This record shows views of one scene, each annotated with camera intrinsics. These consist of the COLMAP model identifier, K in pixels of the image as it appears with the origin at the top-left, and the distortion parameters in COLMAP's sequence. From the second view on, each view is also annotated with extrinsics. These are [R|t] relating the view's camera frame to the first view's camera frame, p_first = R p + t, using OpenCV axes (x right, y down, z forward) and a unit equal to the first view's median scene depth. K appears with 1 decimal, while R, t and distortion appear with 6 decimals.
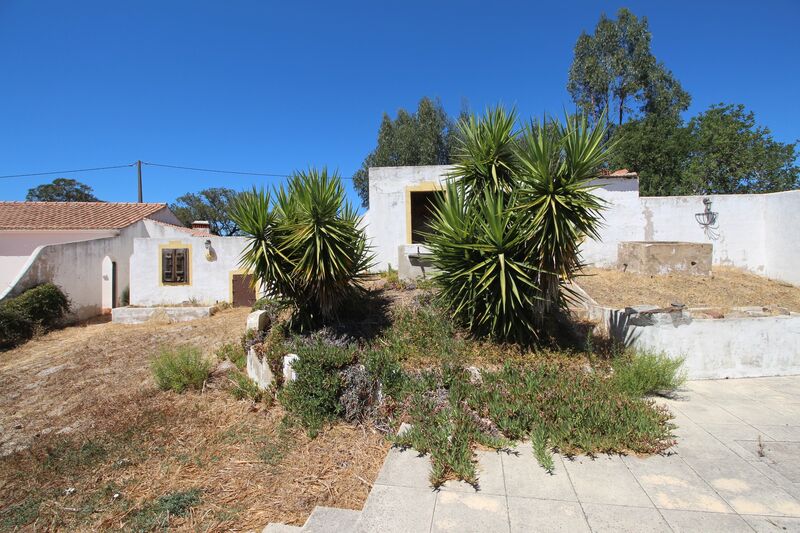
lens RADIAL K [[379.1, 0, 400.0], [0, 379.1, 266.5], [0, 0, 1]] dist [-0.019344, -0.000708]
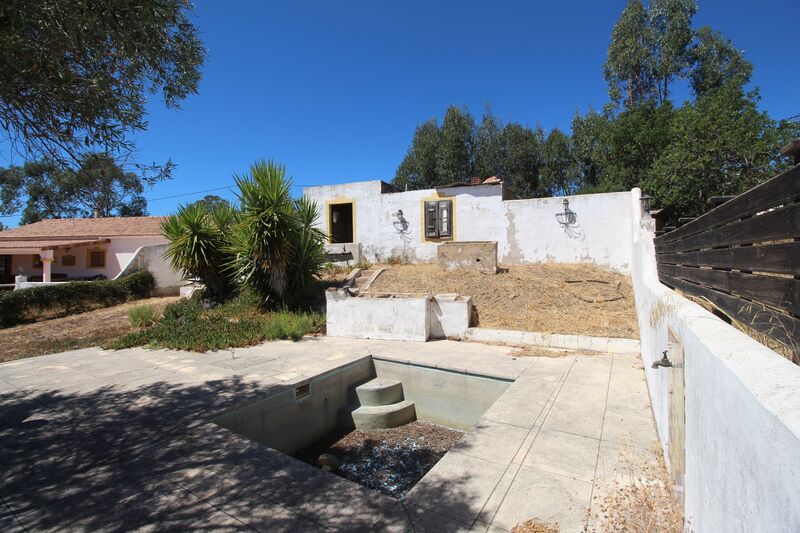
lens RADIAL K [[379.1, 0, 400.0], [0, 379.1, 266.5], [0, 0, 1]] dist [-0.019344, -0.000708]
pose [[0.938168, 0.013358, -0.345924, 0.662786], [-0.010229, 0.999889, 0.010870, 0.001366], [0.346030, -0.006660, 0.938200, -0.146584]]
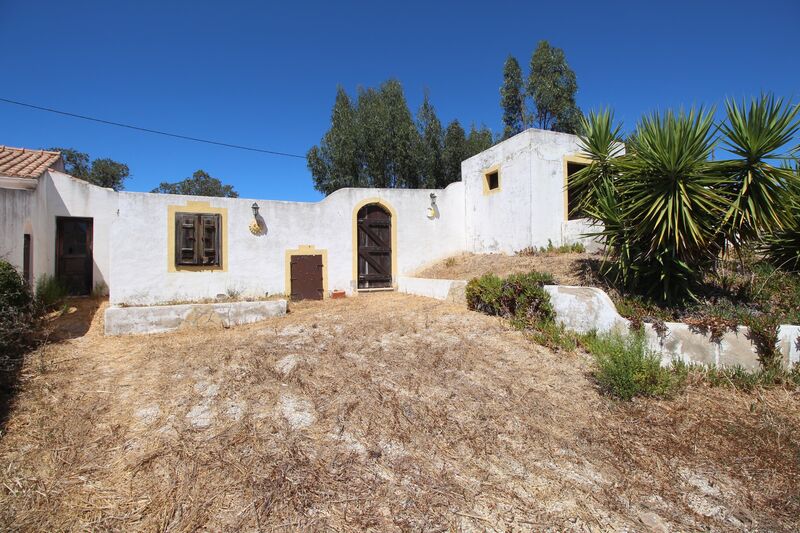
lens RADIAL K [[379.1, 0, 400.0], [0, 379.1, 266.5], [0, 0, 1]] dist [-0.019344, -0.000708]
pose [[0.903135, 0.004155, 0.429336, -0.724168], [0.000762, 0.999936, -0.011281, 0.065304], [-0.429355, 0.010516, 0.903074, 0.353059]]
